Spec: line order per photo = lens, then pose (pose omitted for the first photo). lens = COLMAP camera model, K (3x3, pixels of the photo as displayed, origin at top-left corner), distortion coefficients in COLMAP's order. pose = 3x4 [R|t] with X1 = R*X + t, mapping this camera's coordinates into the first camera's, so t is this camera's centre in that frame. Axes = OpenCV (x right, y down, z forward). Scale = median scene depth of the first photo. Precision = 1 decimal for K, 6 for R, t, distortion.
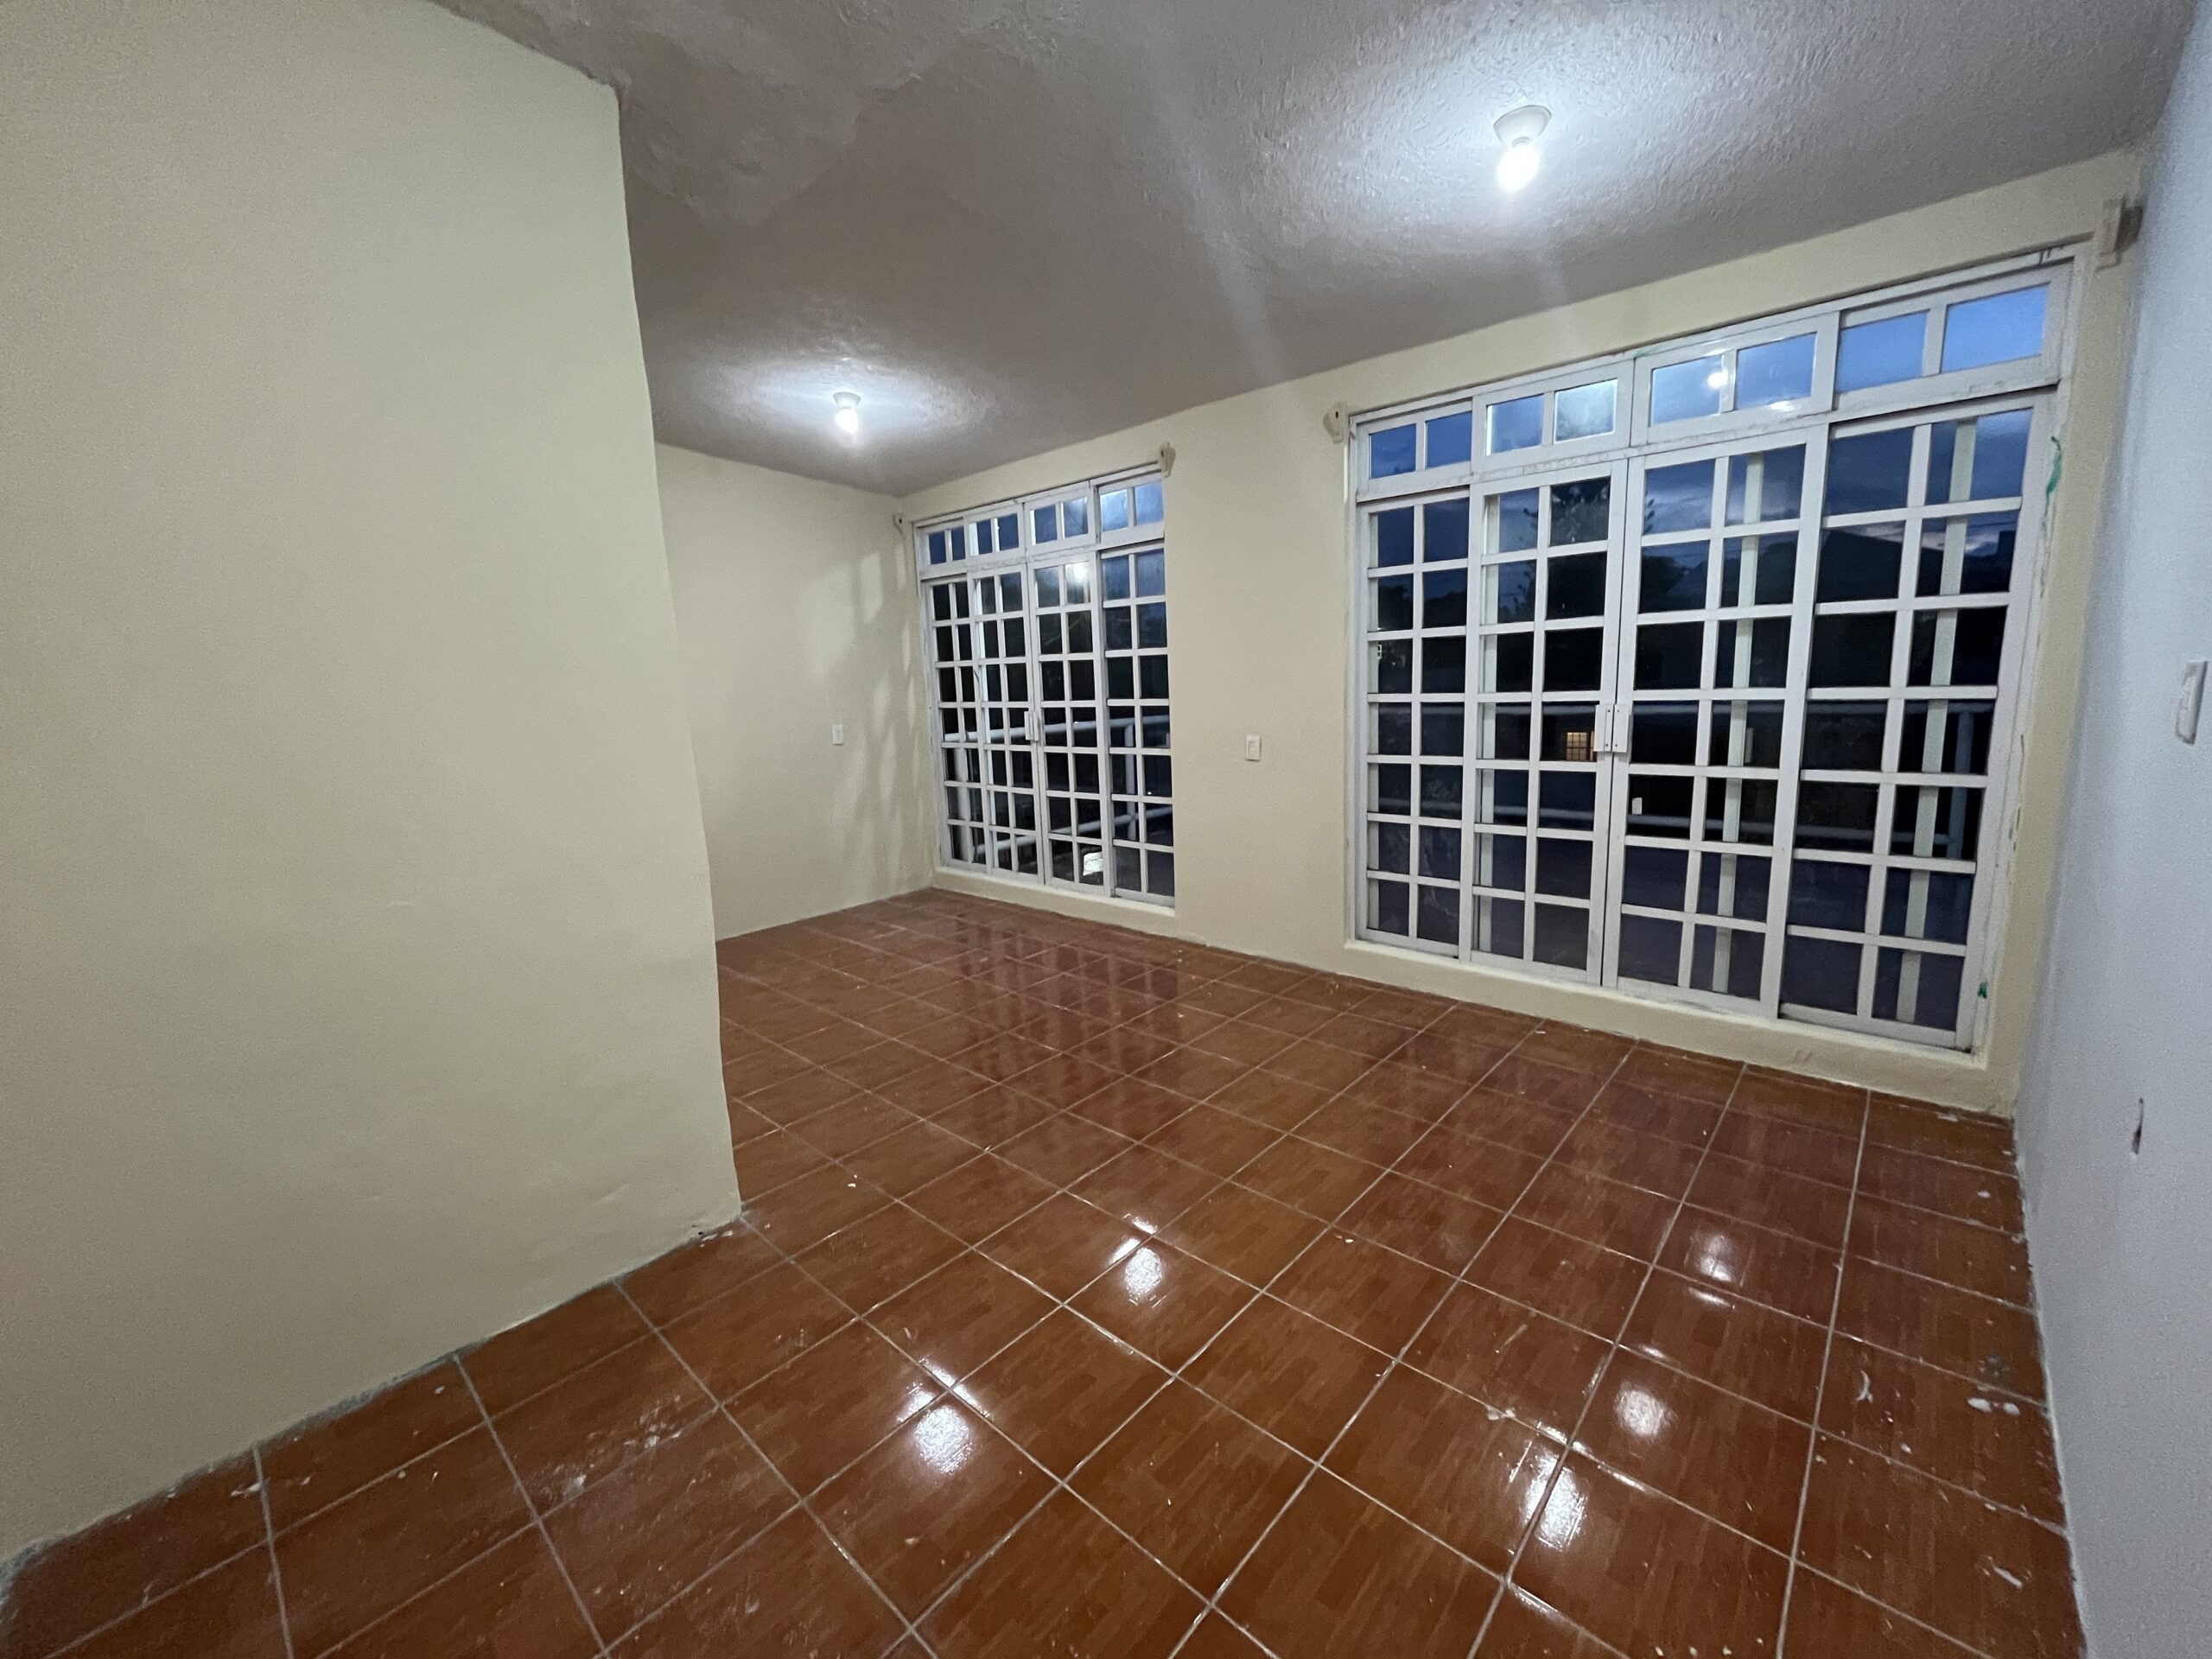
lens RADIAL K [[896.2, 0, 1100.6], [0, 896.2, 826.9], [0, 0, 1]] dist [-0.009174, -0.000213]
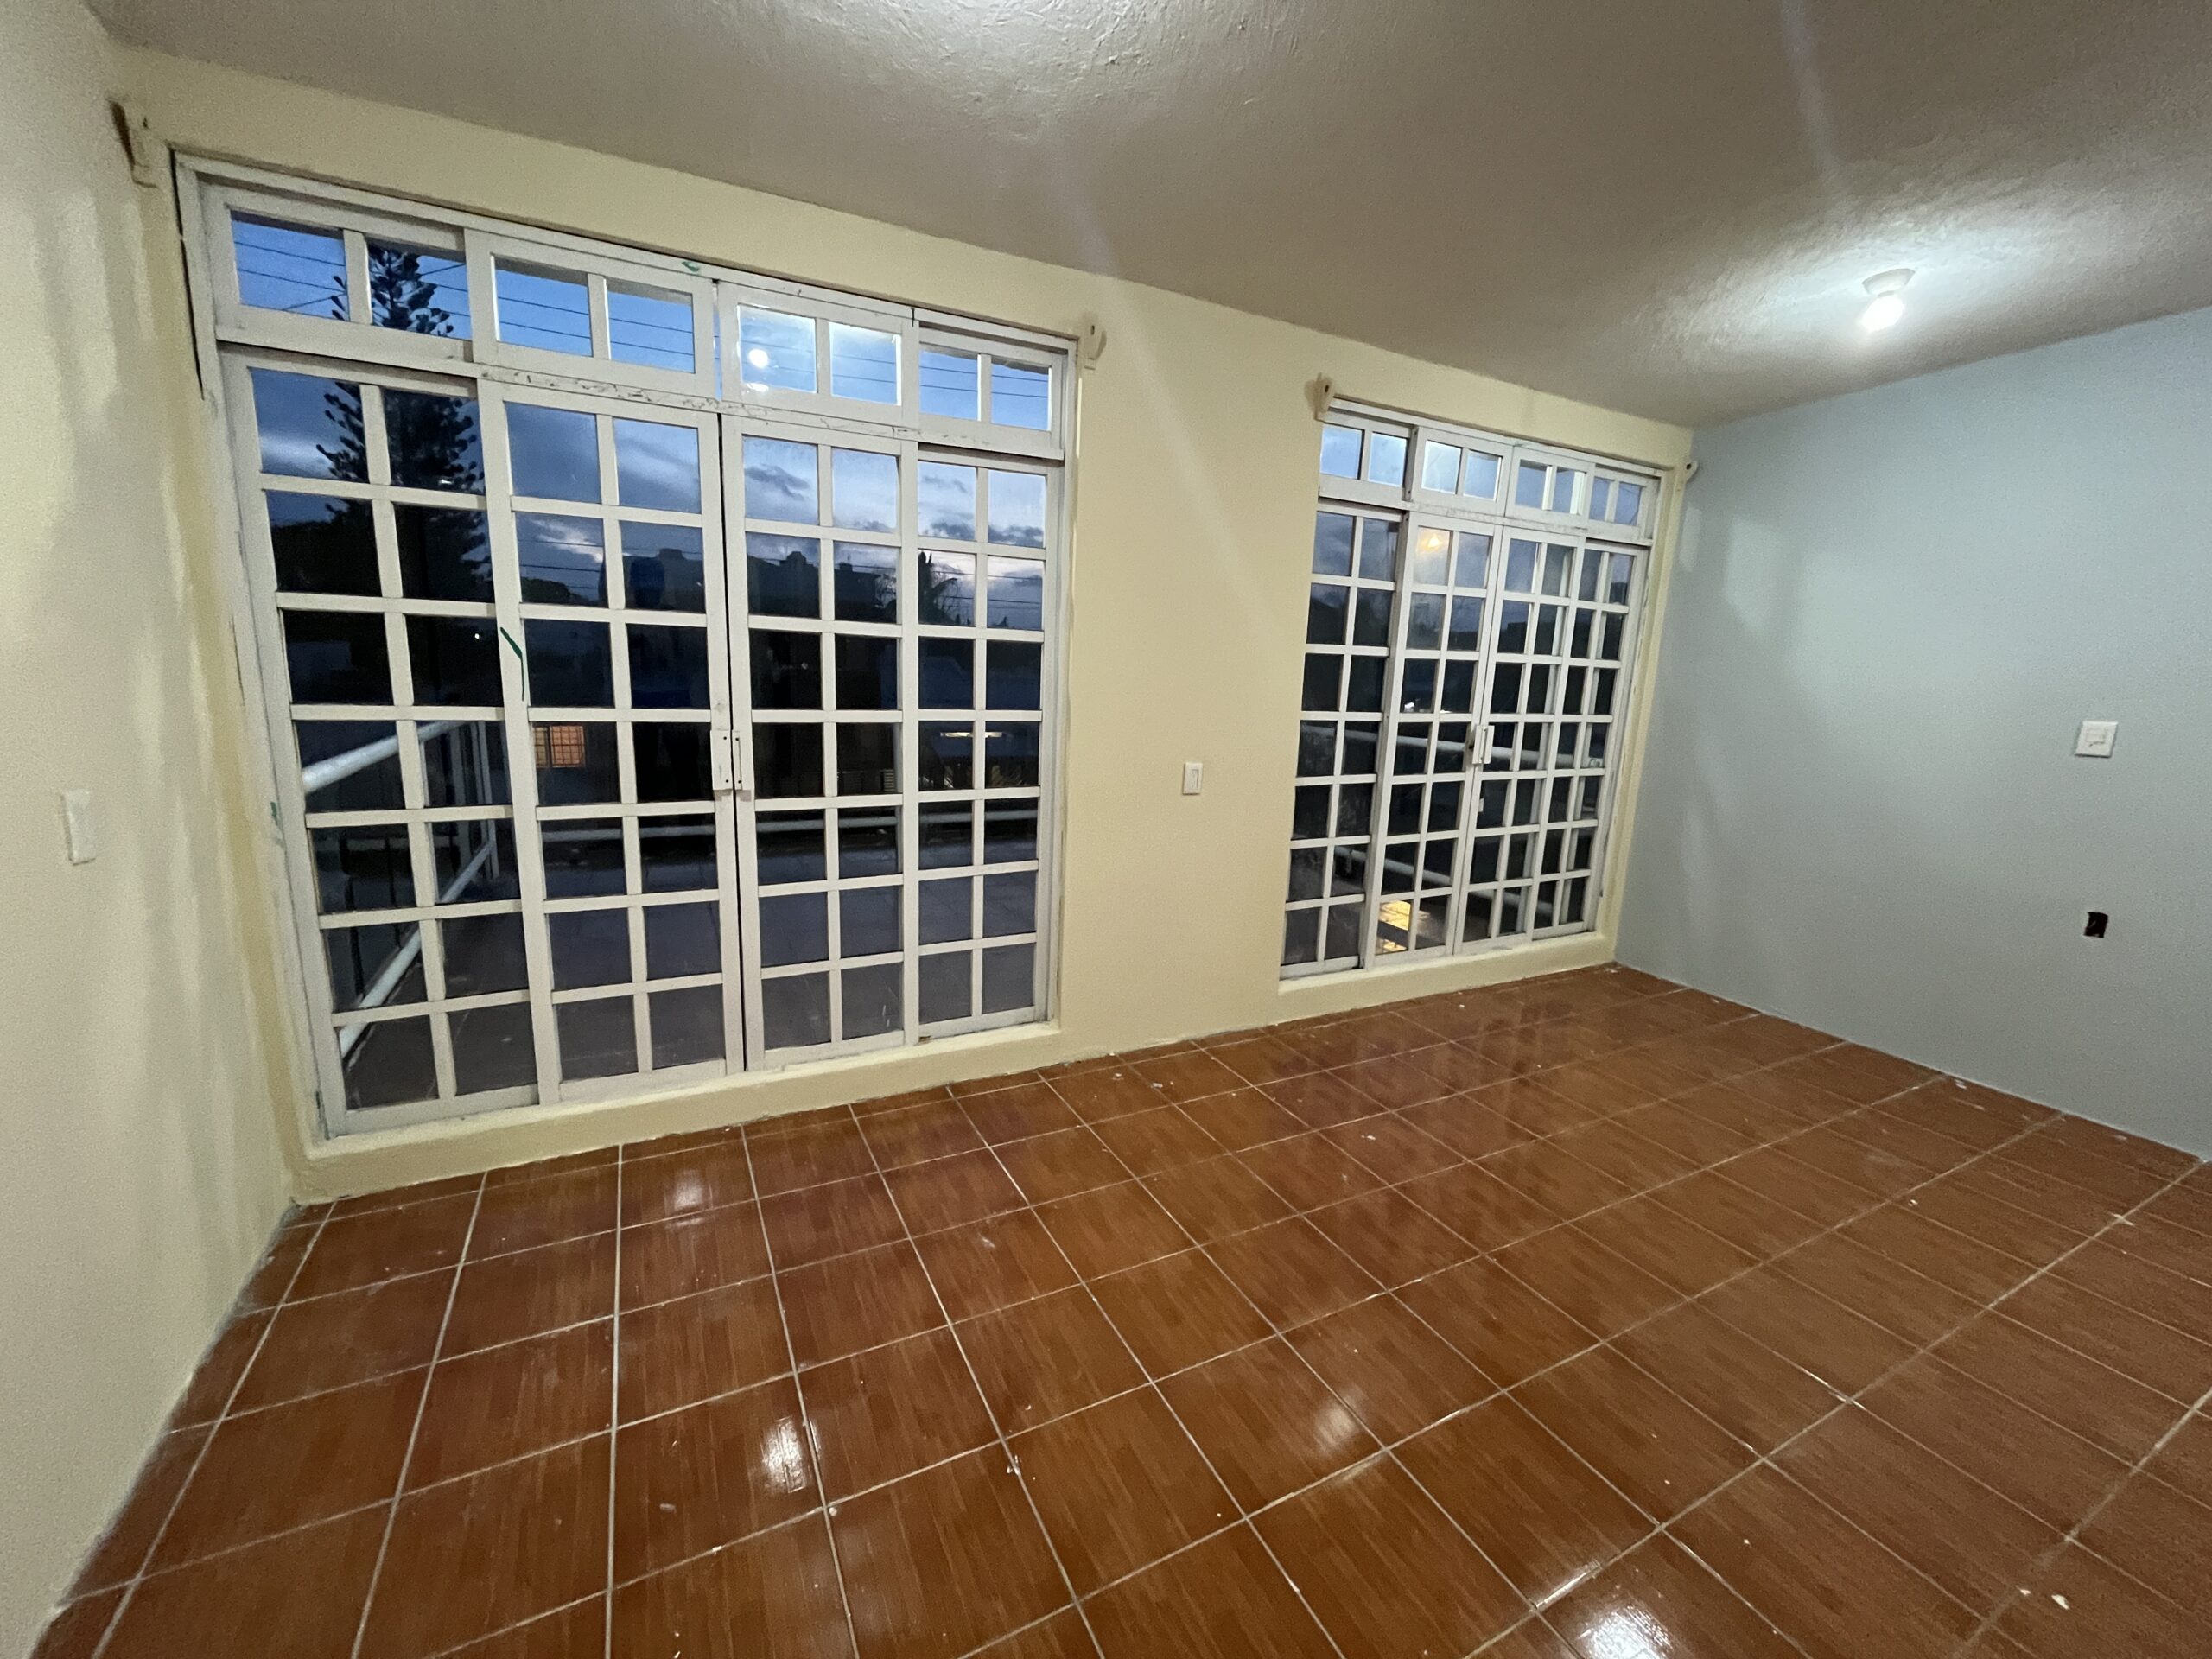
lens RADIAL K [[900.3, 0, 1191.3], [0, 900.3, 860.9], [0, 0, 1]] dist [-0.003360, -0.000498]
pose [[0.320783, -0.123529, 0.939063, -0.620661], [0.129412, 0.987877, 0.085743, -0.090294], [-0.938270, 0.094021, 0.332880, 0.811964]]
